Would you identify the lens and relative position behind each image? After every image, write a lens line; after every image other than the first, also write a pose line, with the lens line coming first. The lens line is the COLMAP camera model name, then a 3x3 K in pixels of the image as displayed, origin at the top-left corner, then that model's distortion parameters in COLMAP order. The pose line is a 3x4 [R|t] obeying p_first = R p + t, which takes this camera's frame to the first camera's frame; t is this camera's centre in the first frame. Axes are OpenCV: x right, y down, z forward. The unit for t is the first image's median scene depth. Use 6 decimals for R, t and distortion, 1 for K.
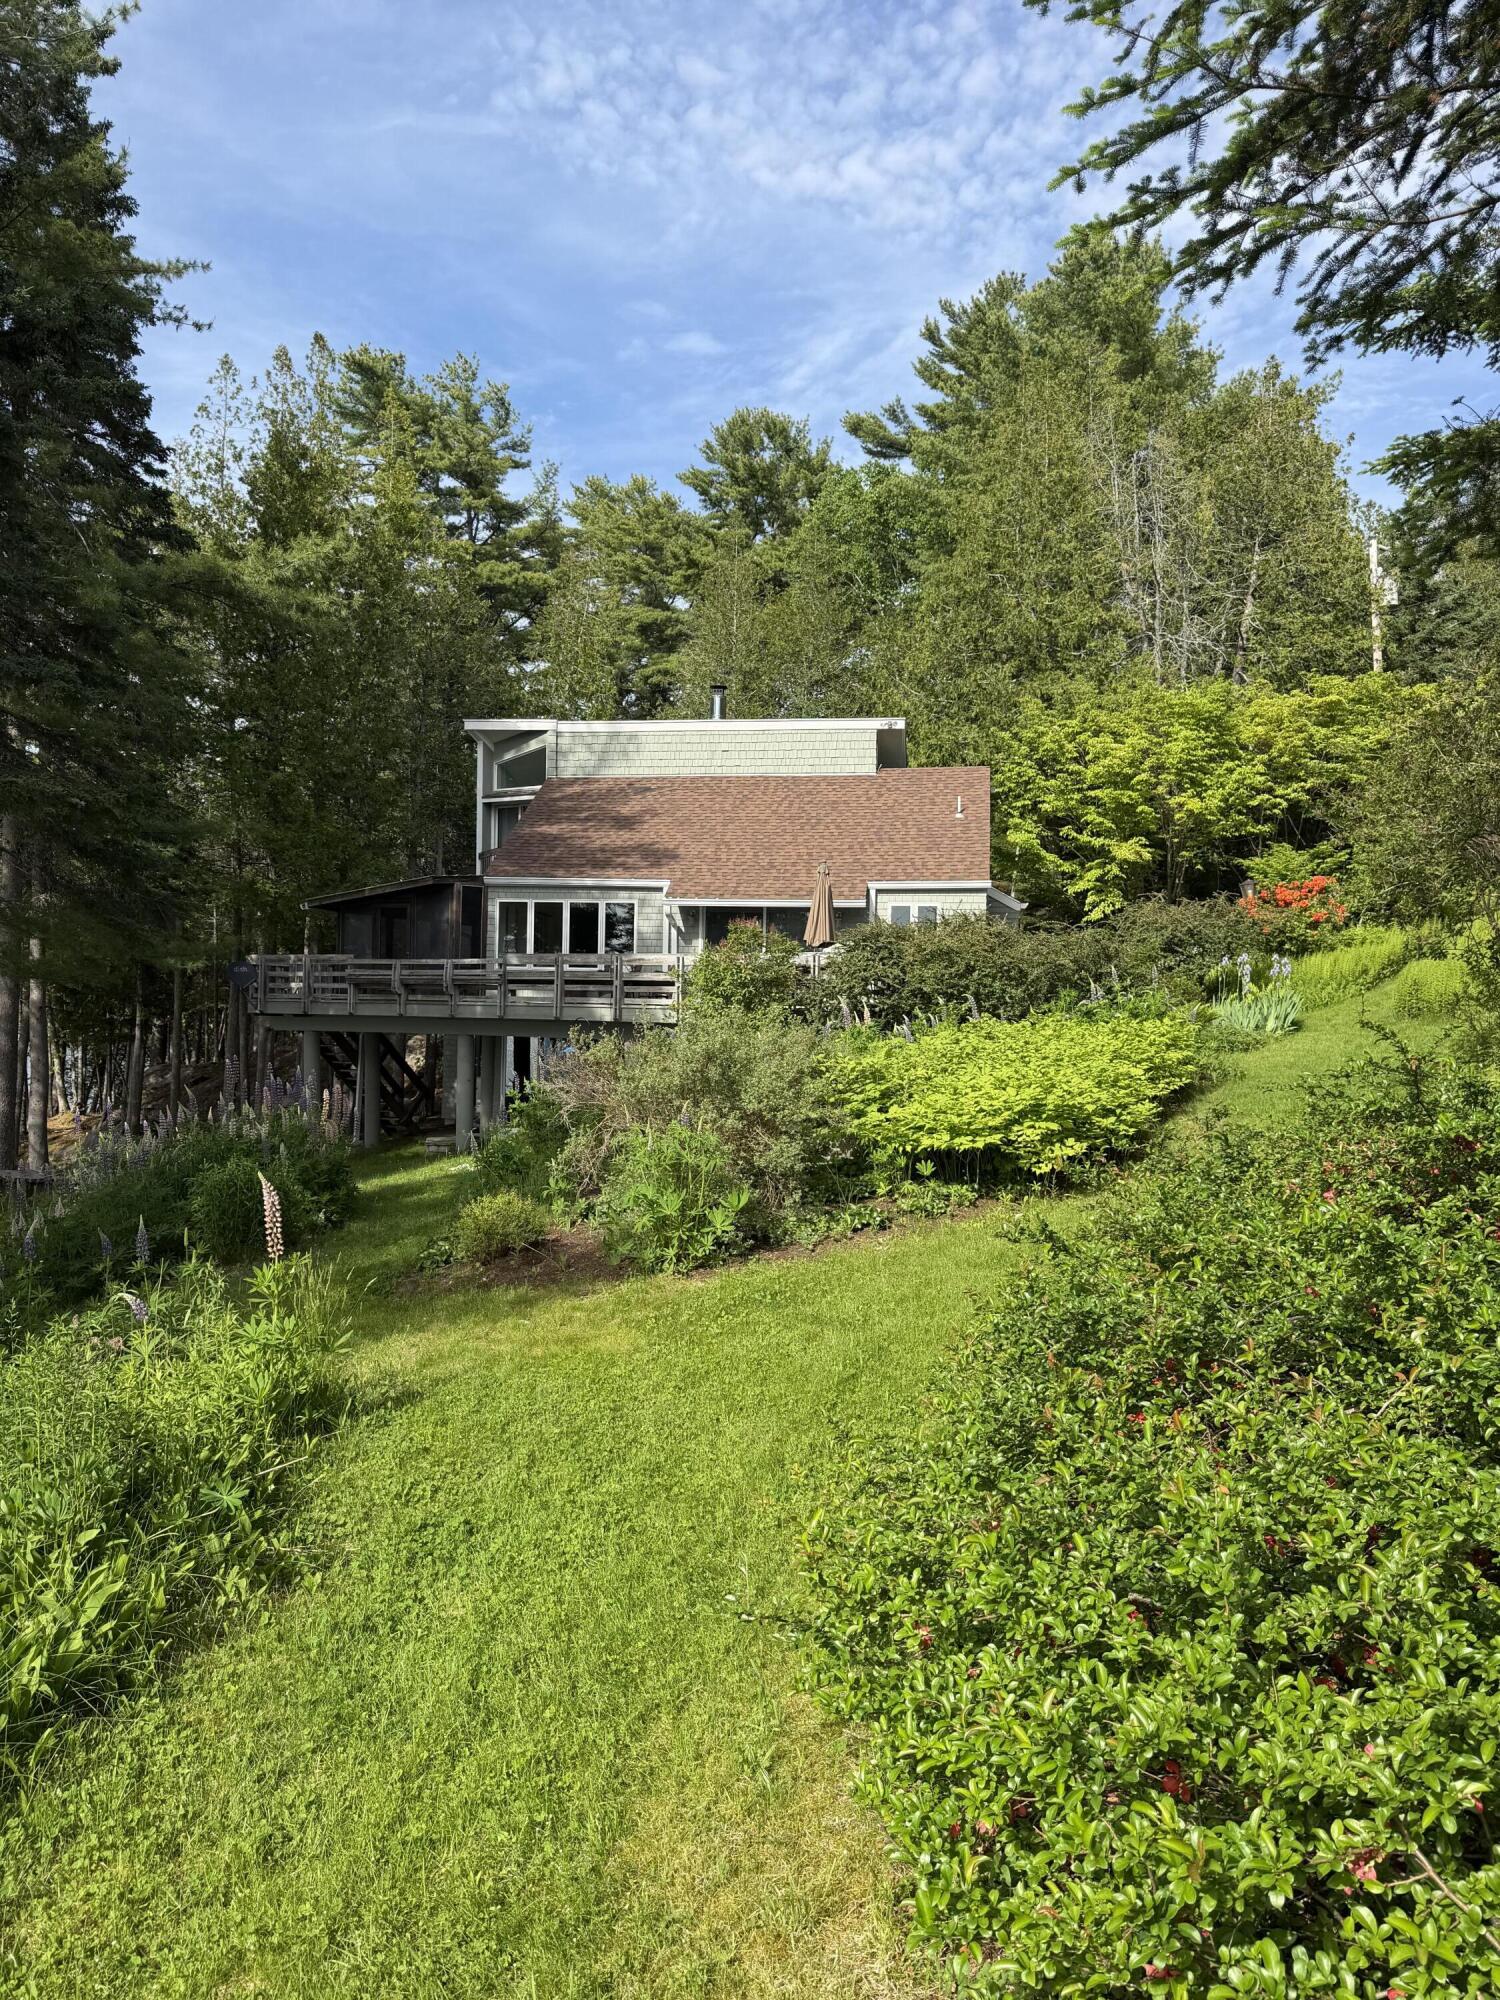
lens RADIAL K [[1398.0, 0, 750.0], [0, 1398.0, 1000.0], [0, 0, 1]] dist [0.041971, -0.000765]
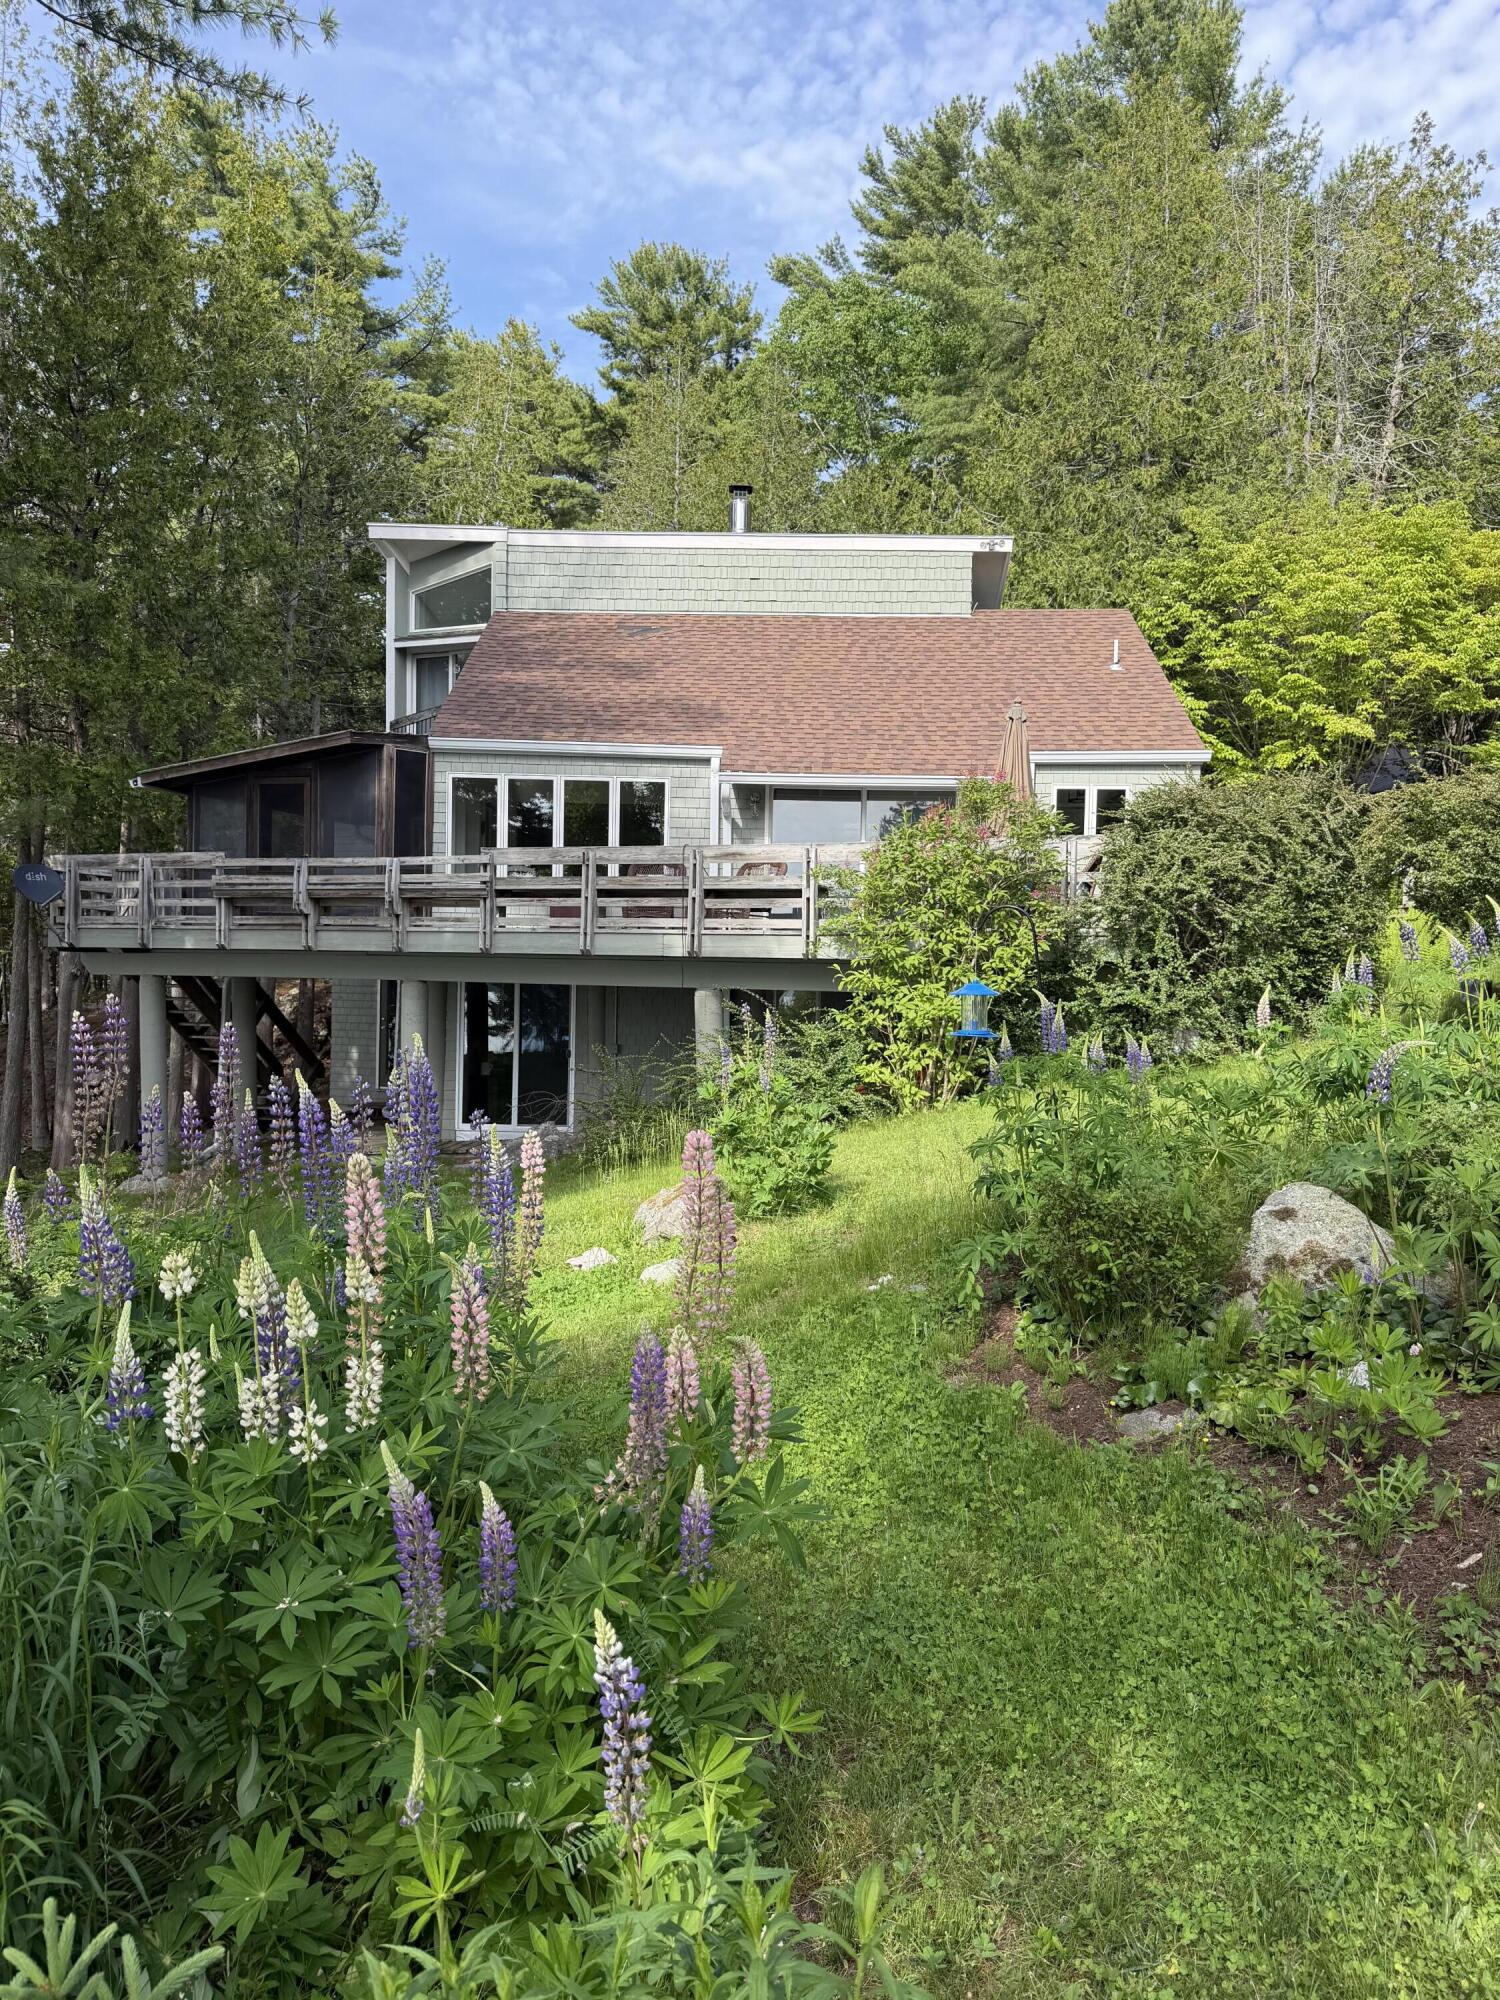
lens RADIAL K [[1381.5, 0, 750.0], [0, 1381.5, 1000.0], [0, 0, 1]] dist [0.004233, 0.000454]
pose [[0.990729, -0.002611, 0.135825, -0.118084], [-0.002020, 0.999422, 0.033946, 0.010497], [-0.135835, -0.033906, 0.990151, 0.312774]]
